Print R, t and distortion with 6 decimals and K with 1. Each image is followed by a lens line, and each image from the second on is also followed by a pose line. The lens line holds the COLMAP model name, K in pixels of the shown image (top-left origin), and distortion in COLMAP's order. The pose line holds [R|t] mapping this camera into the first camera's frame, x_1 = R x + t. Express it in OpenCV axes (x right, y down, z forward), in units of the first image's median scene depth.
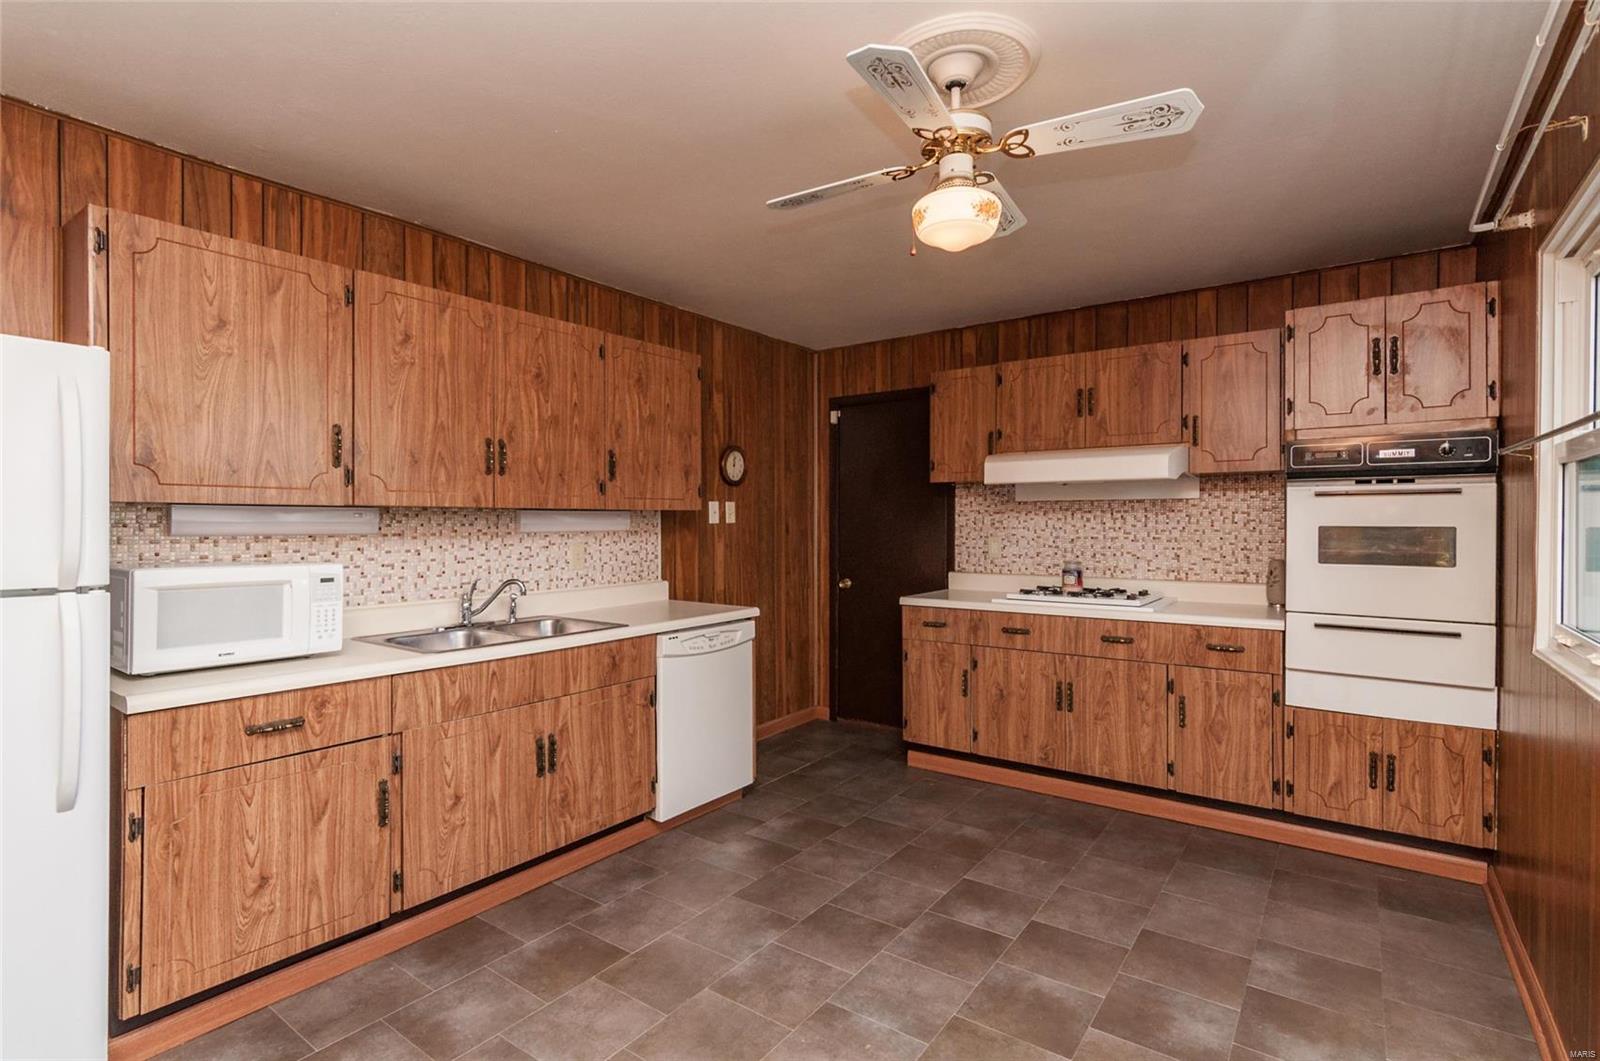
lens RADIAL K [[785.7, 0, 800.3], [0, 785.7, 526.7], [0, 0, 1]] dist [-0.002338, -0.000802]
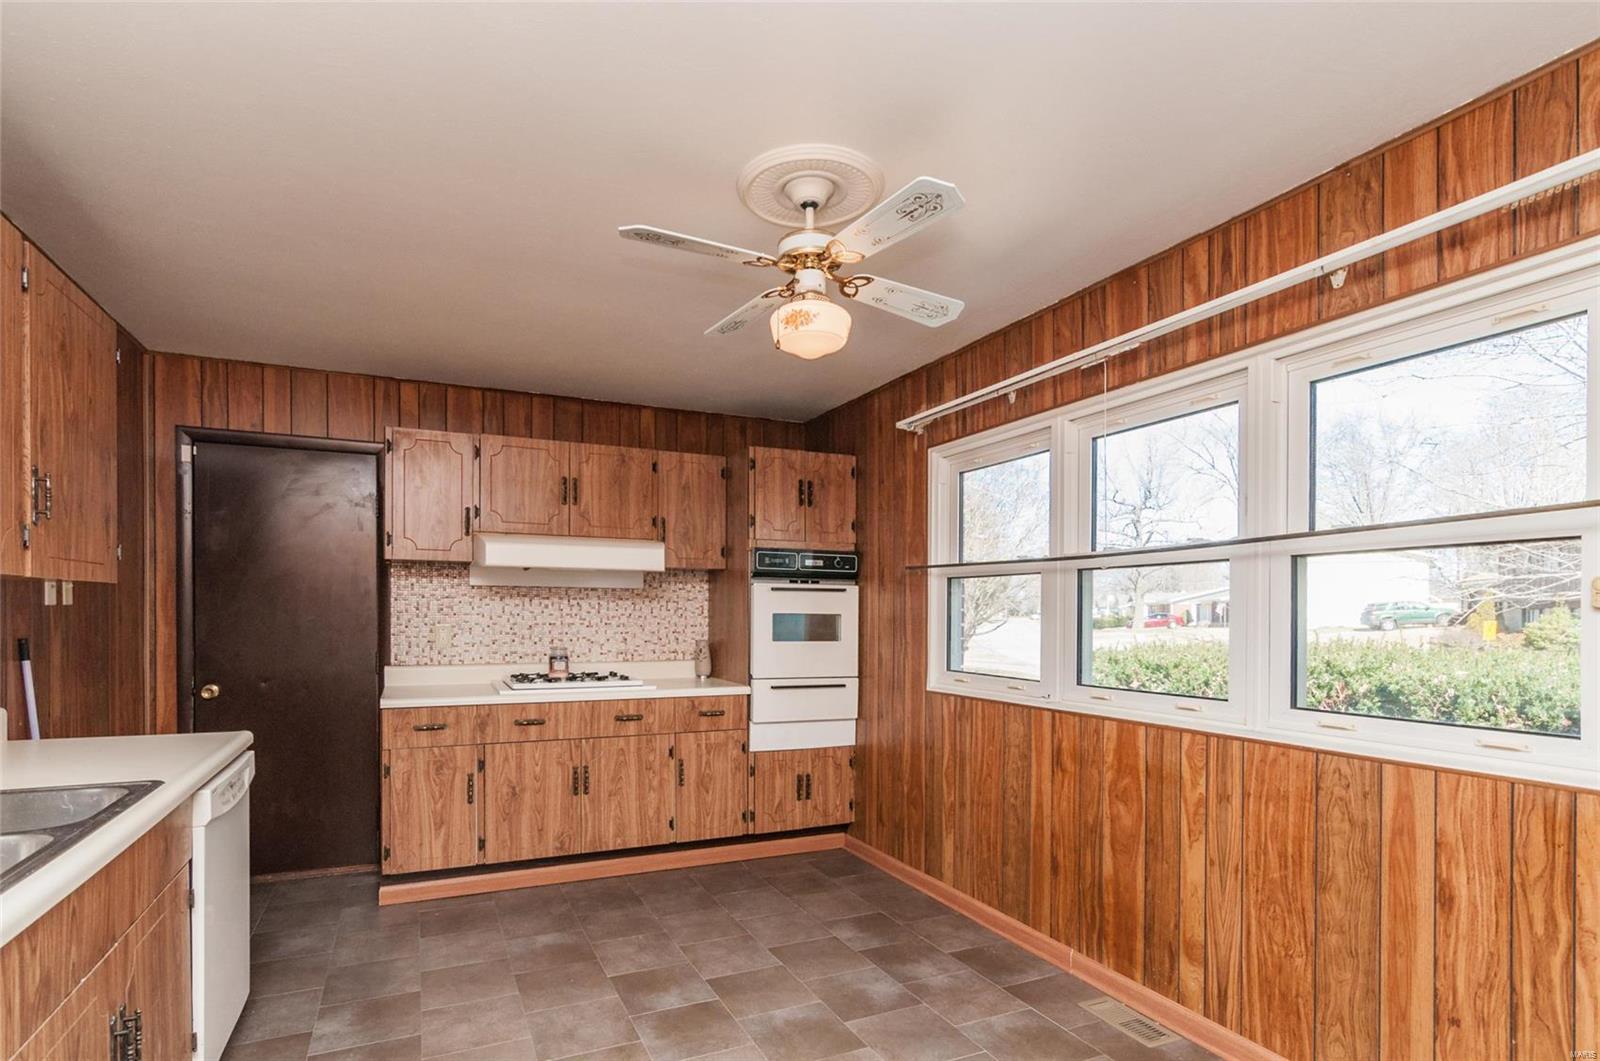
lens RADIAL K [[785.7, 0, 797.1], [0, 785.7, 618.1], [0, 0, 1]] dist [-0.002338, -0.000802]
pose [[0.492731, -0.001835, 0.870180, -0.599757], [-0.003948, 0.999983, 0.004345, 0.001770], [-0.870173, -0.005577, 0.492715, 0.380094]]
